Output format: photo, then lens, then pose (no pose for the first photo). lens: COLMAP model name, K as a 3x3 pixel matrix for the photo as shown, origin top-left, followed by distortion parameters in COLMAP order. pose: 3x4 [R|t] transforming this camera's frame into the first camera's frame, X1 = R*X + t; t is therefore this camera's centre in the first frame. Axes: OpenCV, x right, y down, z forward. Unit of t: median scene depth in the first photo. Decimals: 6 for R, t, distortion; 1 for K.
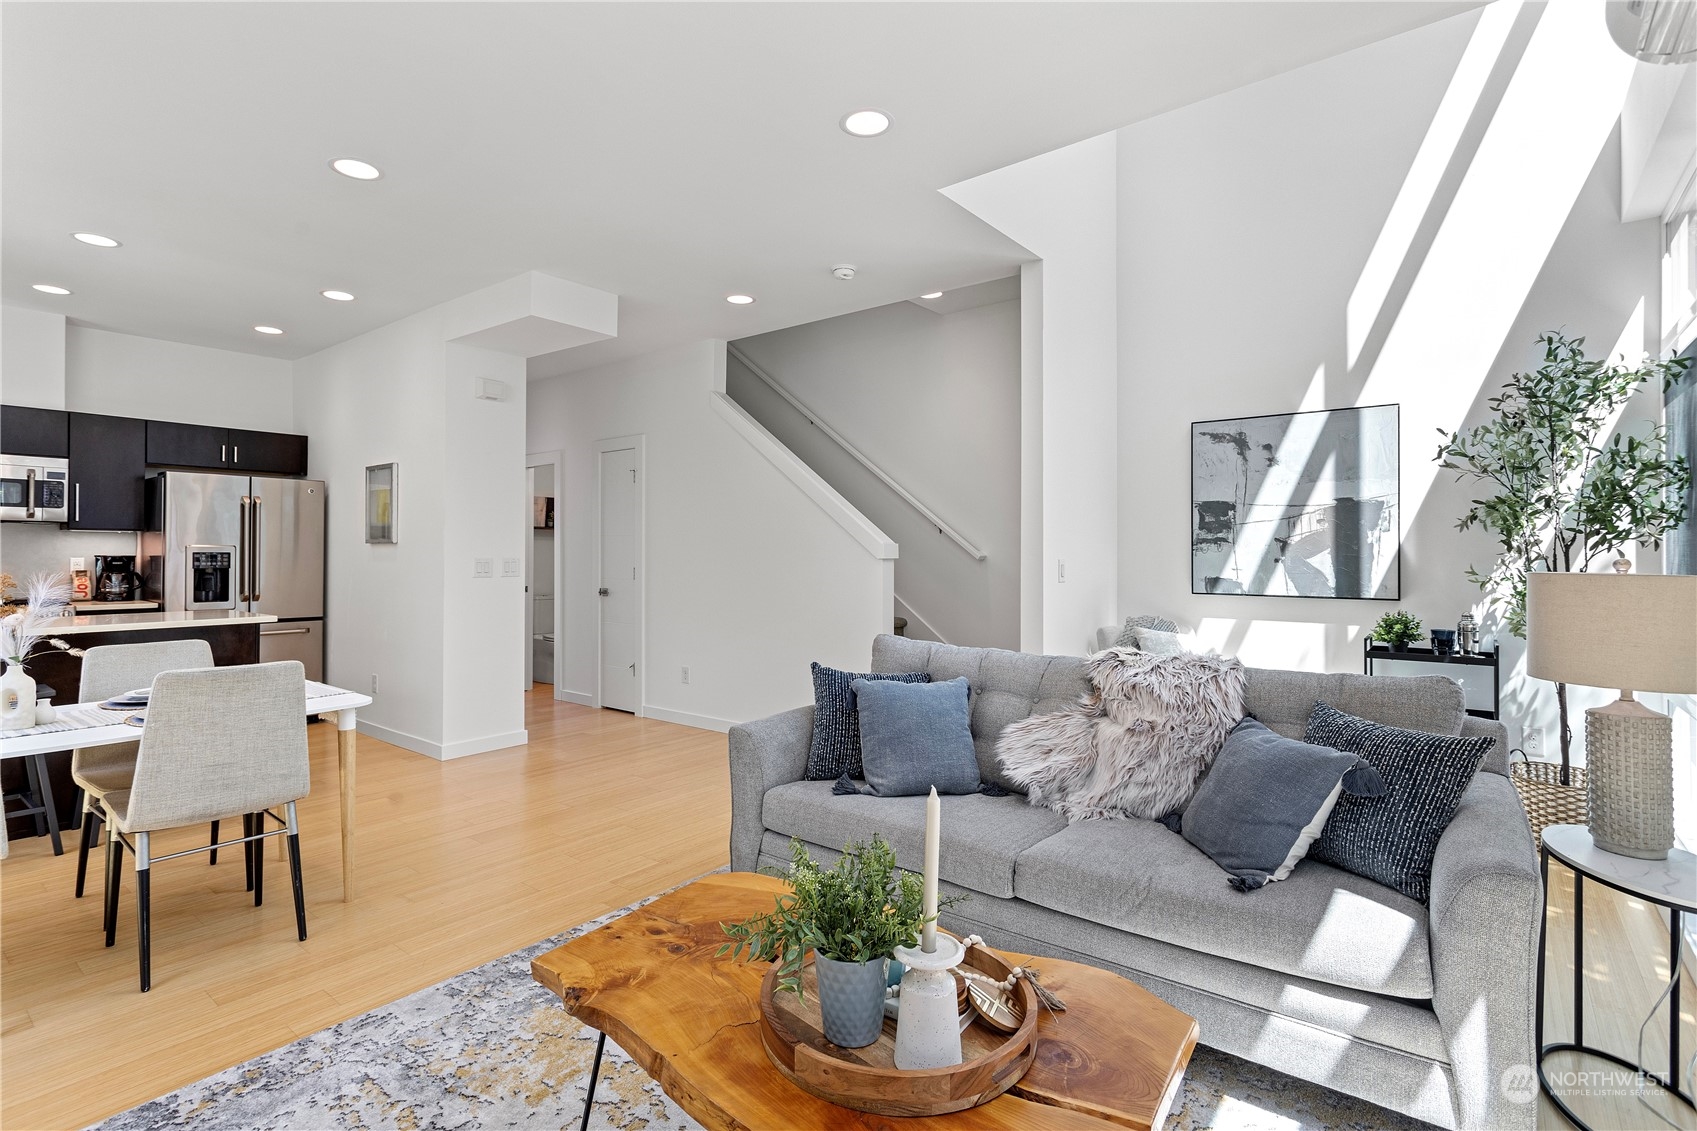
lens RADIAL K [[808.0, 0, 845.1], [0, 808.0, 556.5], [0, 0, 1]] dist [0.002272, 0.000453]
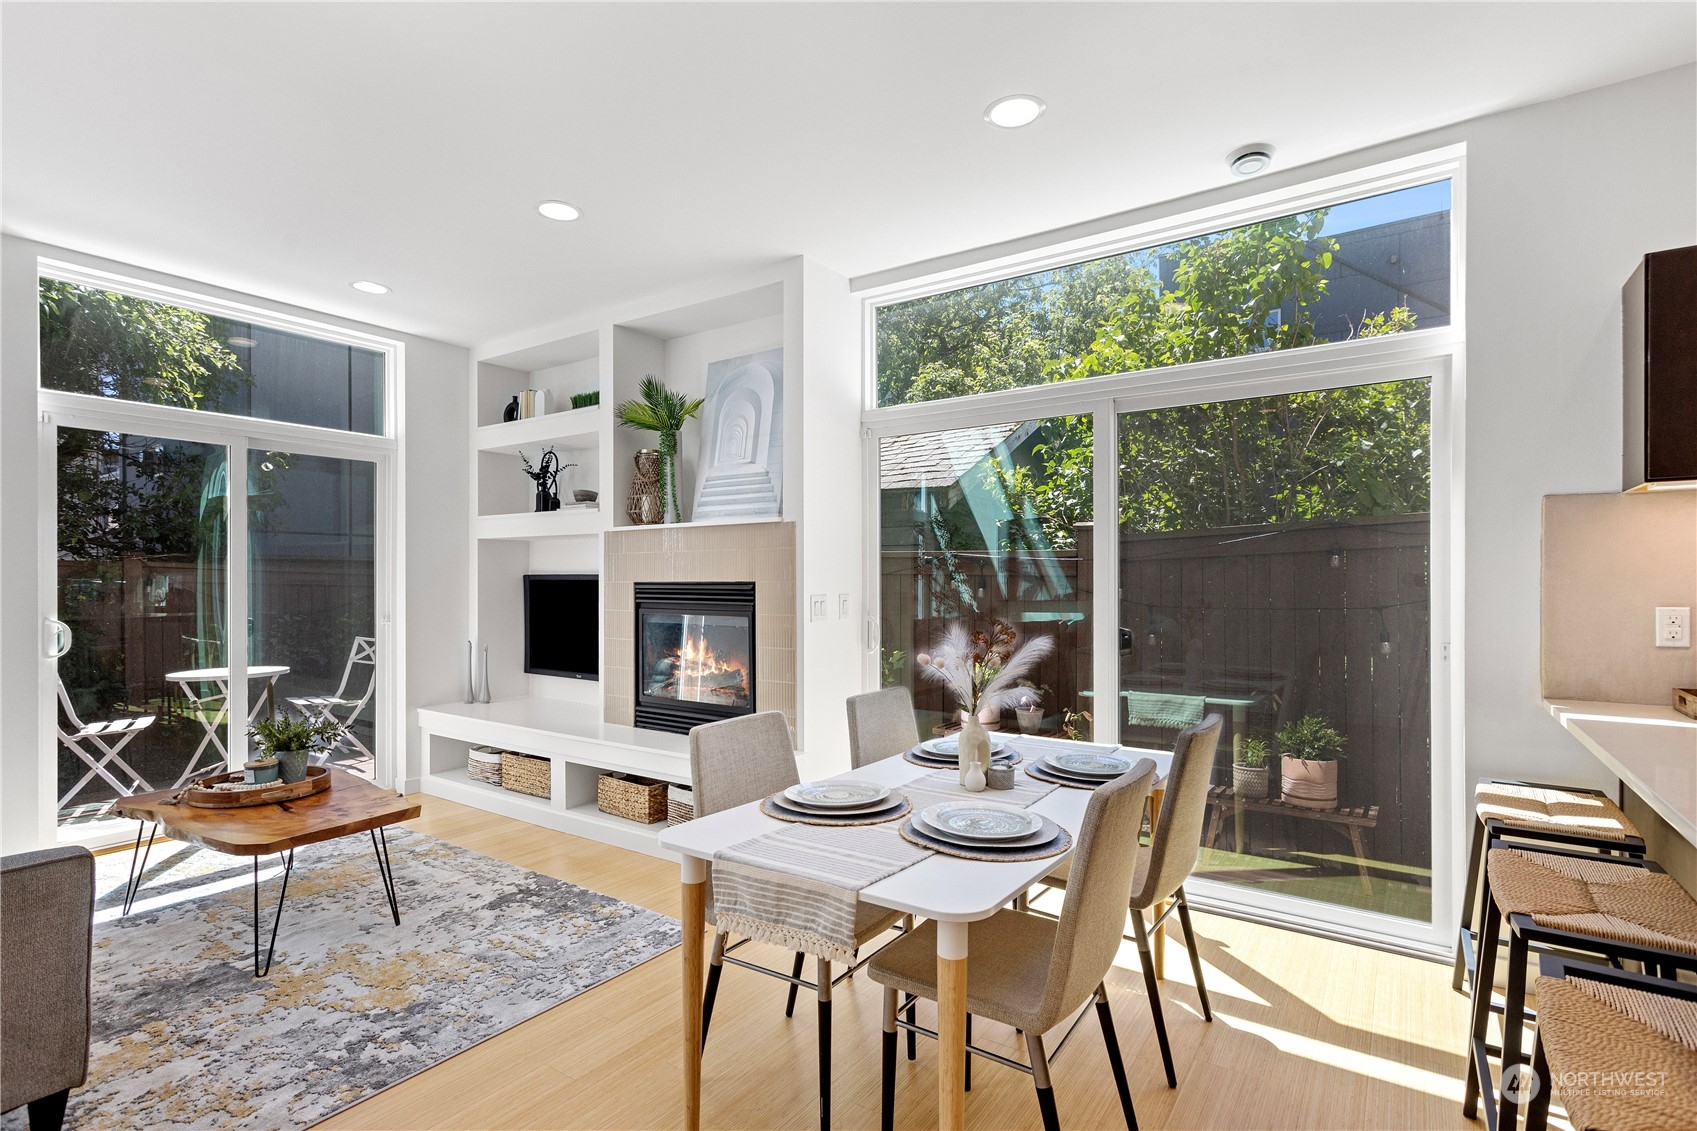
lens RADIAL K [[814.0, 0, 844.3], [0, 814.0, 584.1], [0, 0, 1]] dist [0.002530, 0.000770]
pose [[-0.998096, -0.001740, -0.061661, -0.455706], [-0.002068, 0.999984, 0.005252, -0.011635], [0.061651, 0.005370, -0.998083, 1.071658]]
